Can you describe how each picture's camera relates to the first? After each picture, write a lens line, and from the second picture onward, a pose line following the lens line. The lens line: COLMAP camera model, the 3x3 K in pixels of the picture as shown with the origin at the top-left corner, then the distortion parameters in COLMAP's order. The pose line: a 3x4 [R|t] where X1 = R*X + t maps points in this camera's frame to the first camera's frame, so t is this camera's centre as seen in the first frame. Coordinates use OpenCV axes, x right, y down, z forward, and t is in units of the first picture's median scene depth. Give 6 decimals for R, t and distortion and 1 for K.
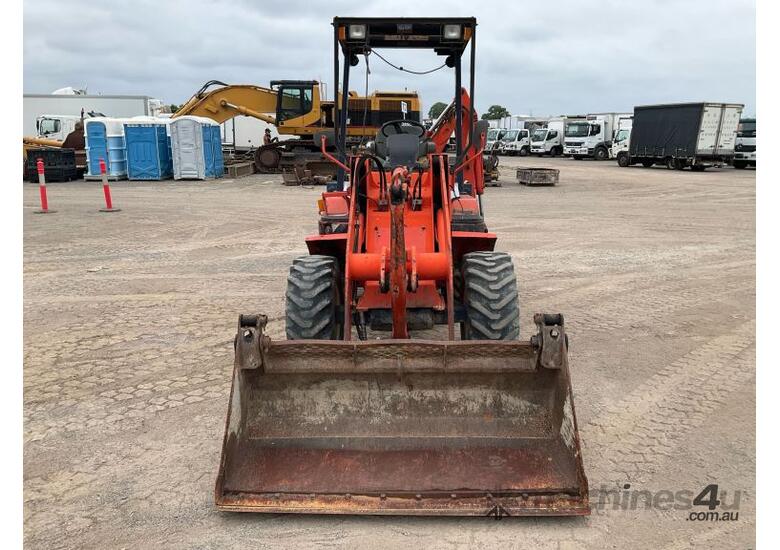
lens RADIAL K [[603.9, 0, 390.0], [0, 603.9, 275.0], [0, 0, 1]] dist [0.100869, -0.184607]
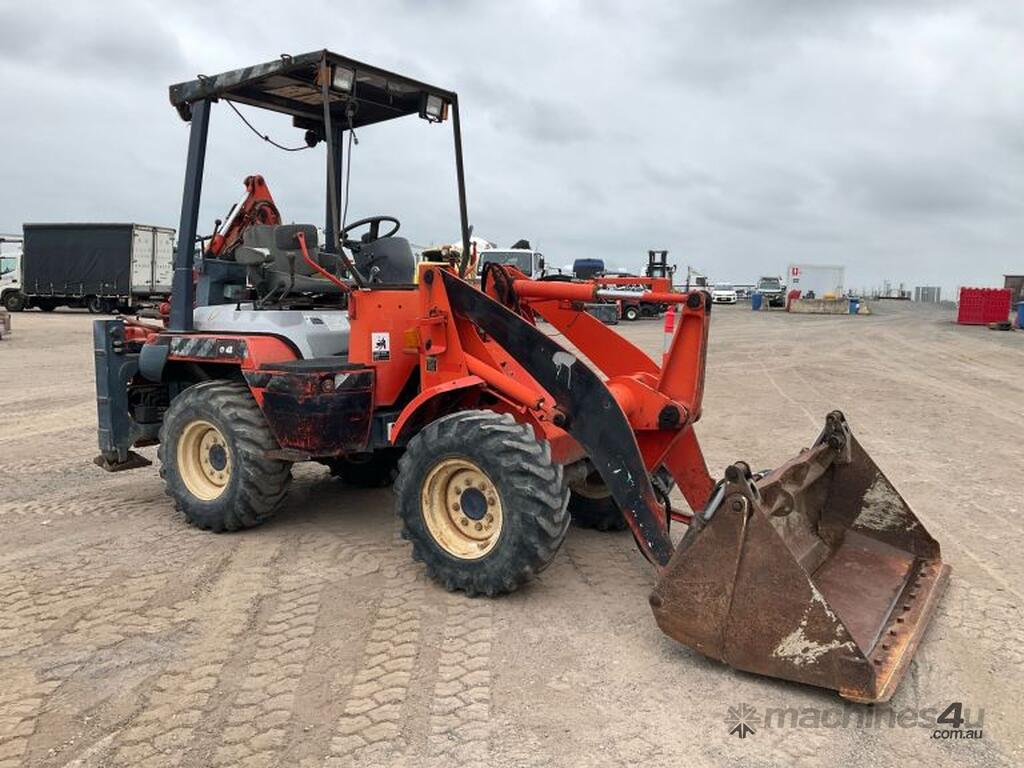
lens RADIAL K [[853.3, 0, 512.0], [0, 853.3, 384.0], [0, 0, 1]] dist [-0.003532, -0.004686]
pose [[0.537117, -0.095353, 0.838101, -0.129804], [0.173096, 0.984904, 0.001123, -0.008300], [-0.825556, 0.144468, 0.545515, 0.069690]]
